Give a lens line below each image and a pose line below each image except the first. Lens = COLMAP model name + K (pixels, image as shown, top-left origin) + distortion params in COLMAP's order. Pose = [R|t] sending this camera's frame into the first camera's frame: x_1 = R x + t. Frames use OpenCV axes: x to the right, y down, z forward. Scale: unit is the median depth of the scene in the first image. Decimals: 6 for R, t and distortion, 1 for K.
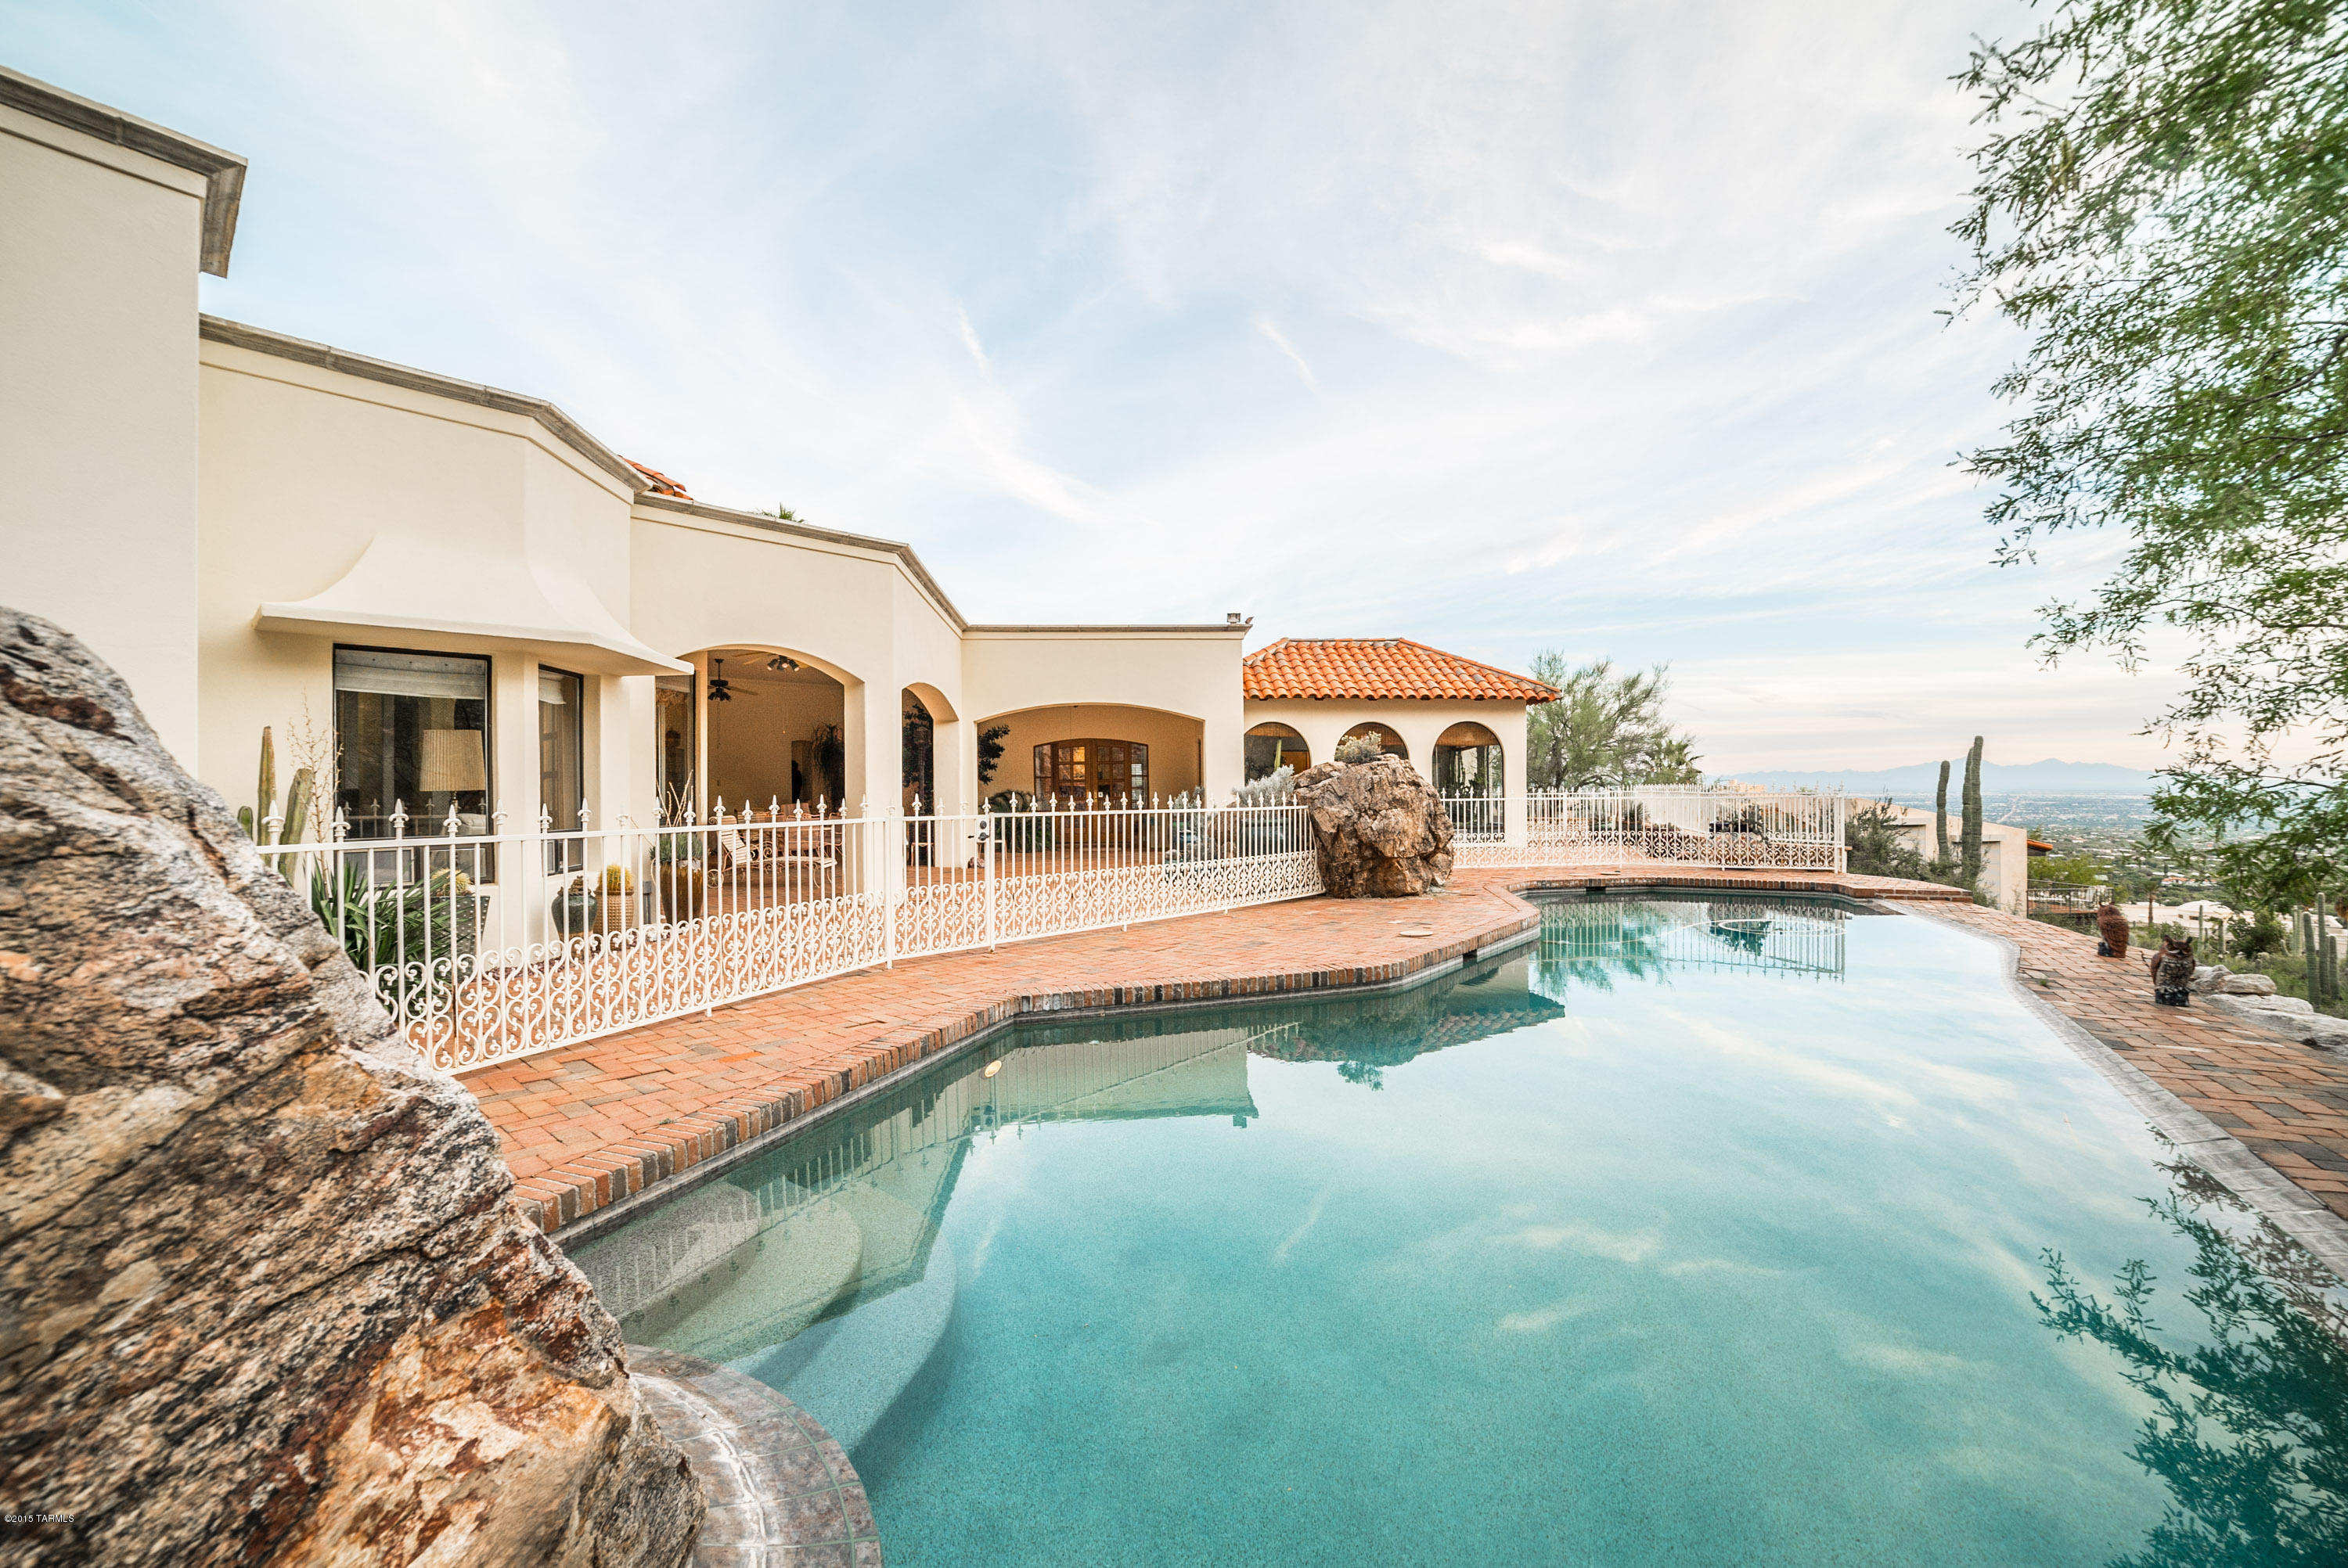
lens RADIAL K [[965.0, 0, 1172.8], [0, 965.0, 786.6], [0, 0, 1]] dist [-0.100984, 0.038094]
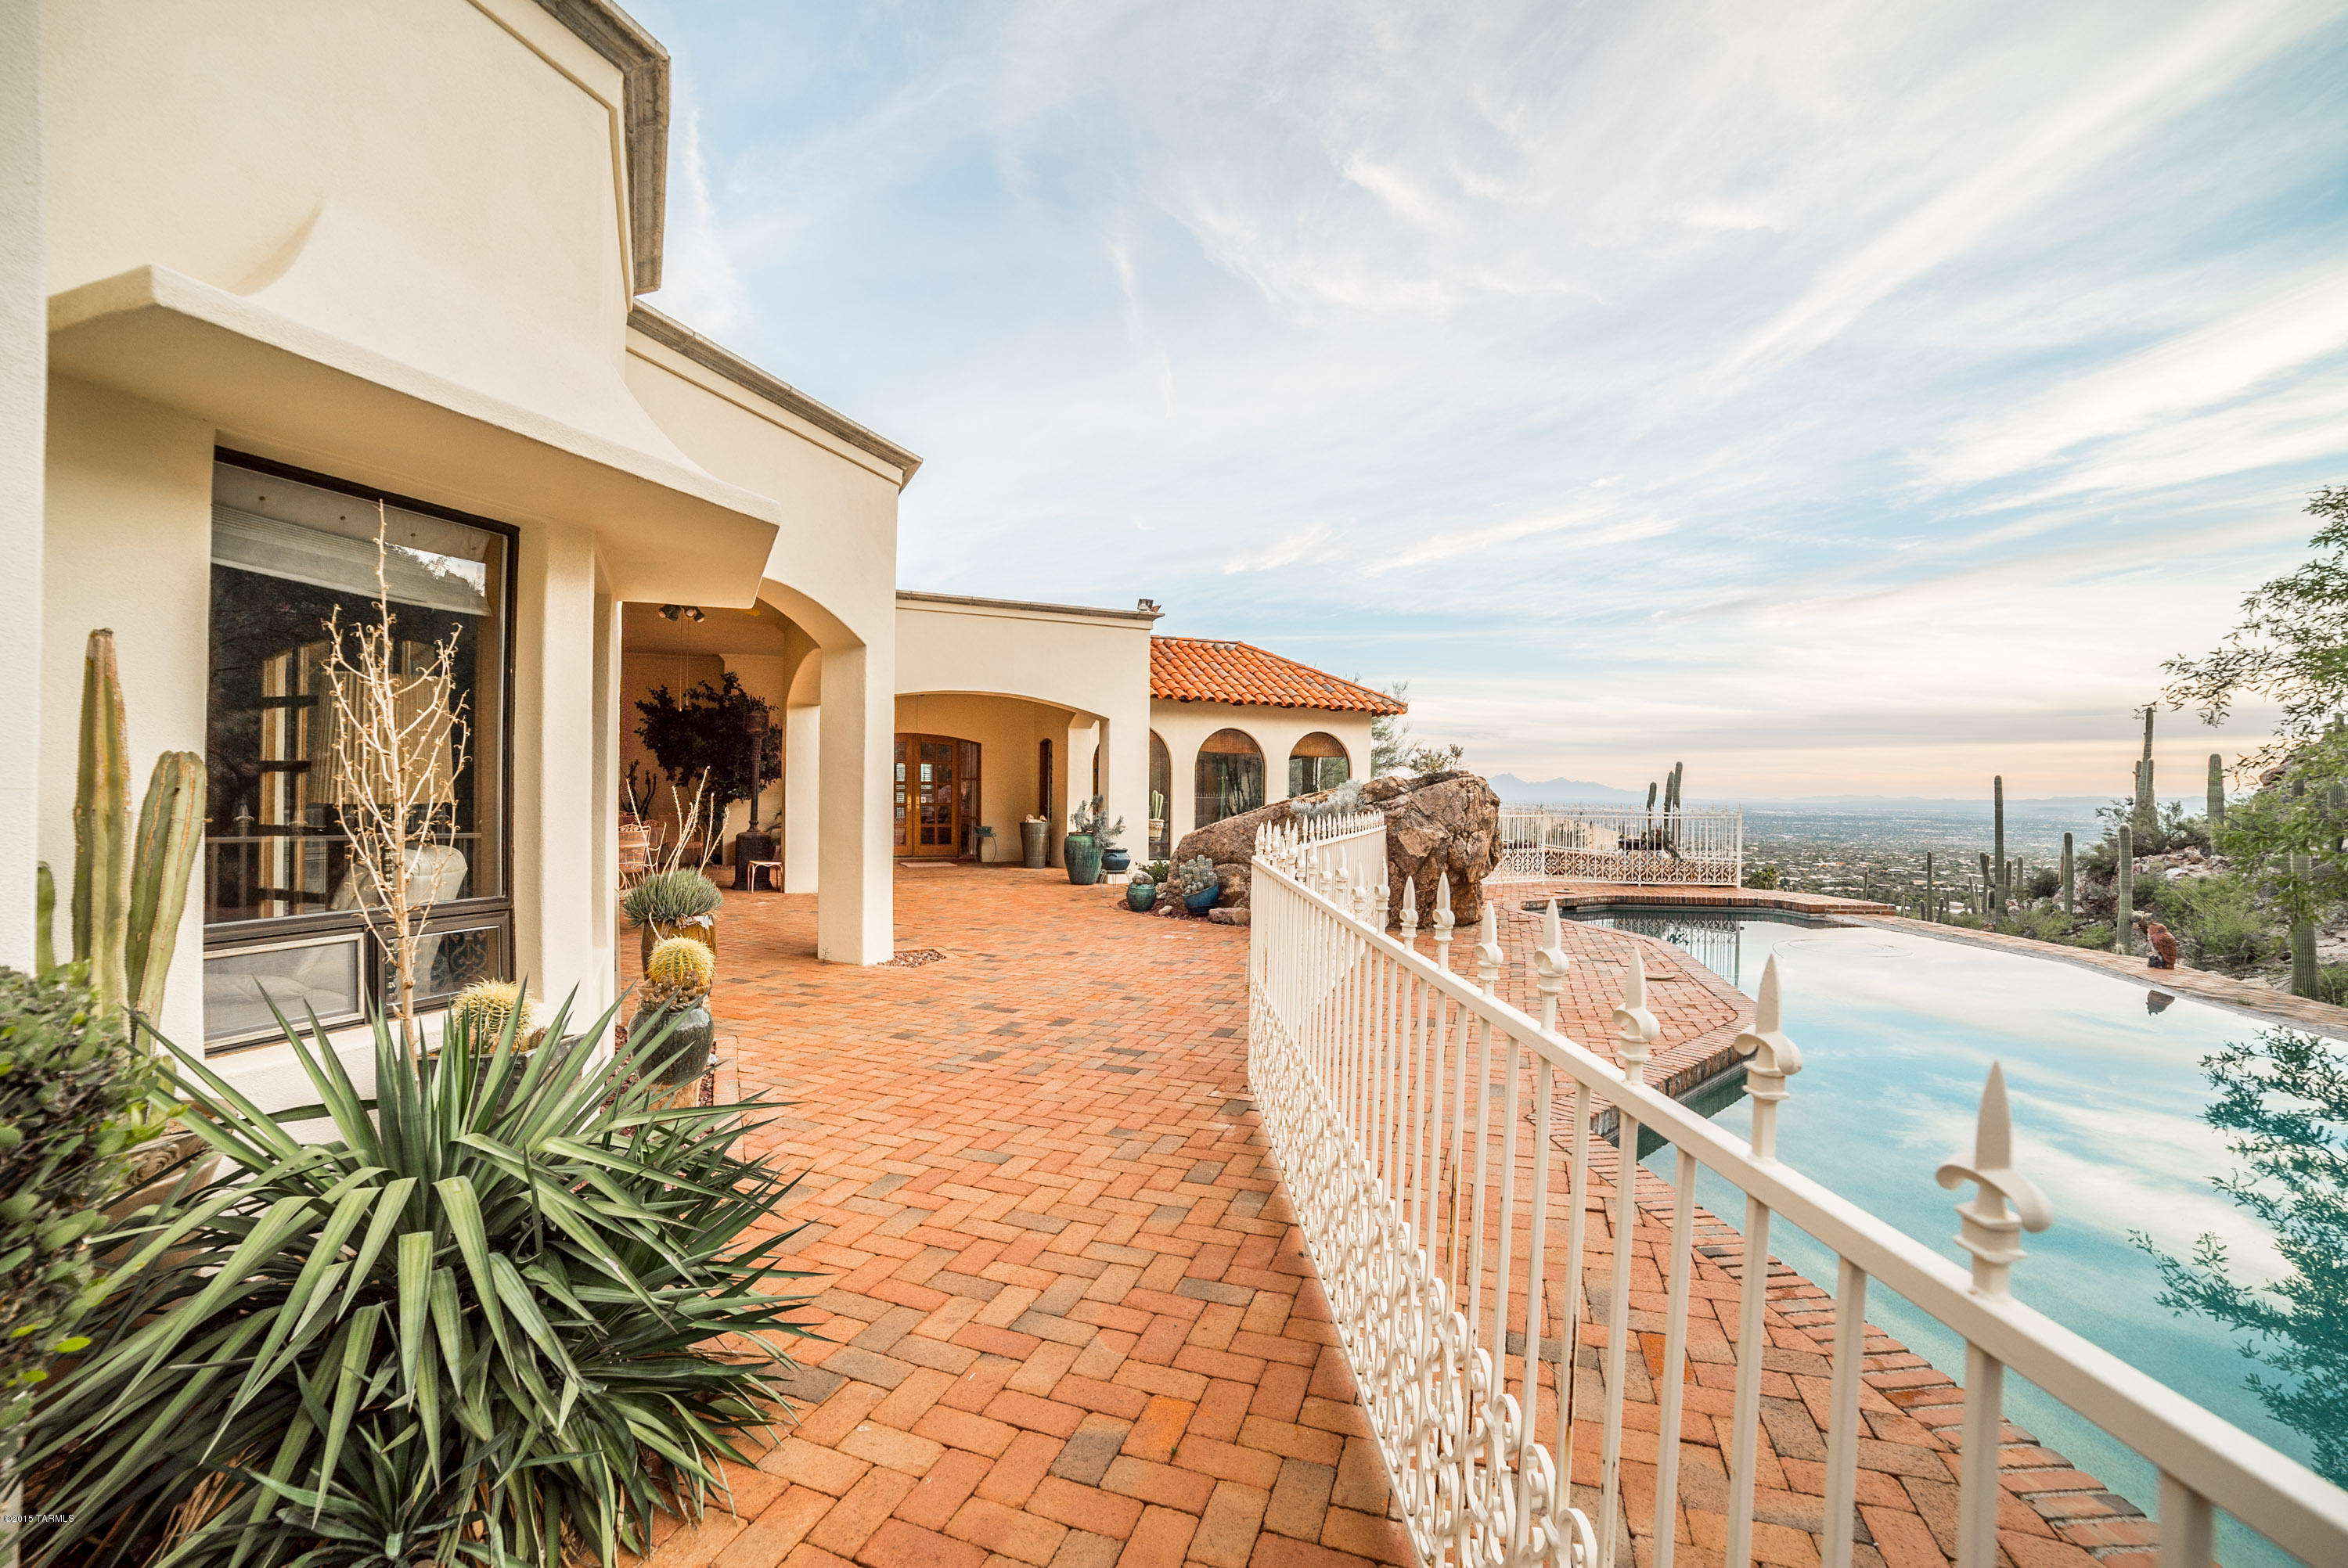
lens RADIAL K [[965.0, 0, 1172.8], [0, 965.0, 786.6], [0, 0, 1]] dist [-0.100984, 0.038094]
pose [[0.928825, 0.024306, 0.369720, -0.240414], [-0.025097, 0.999681, -0.002671, -0.005675], [-0.369667, -0.006798, 0.929139, 0.163440]]
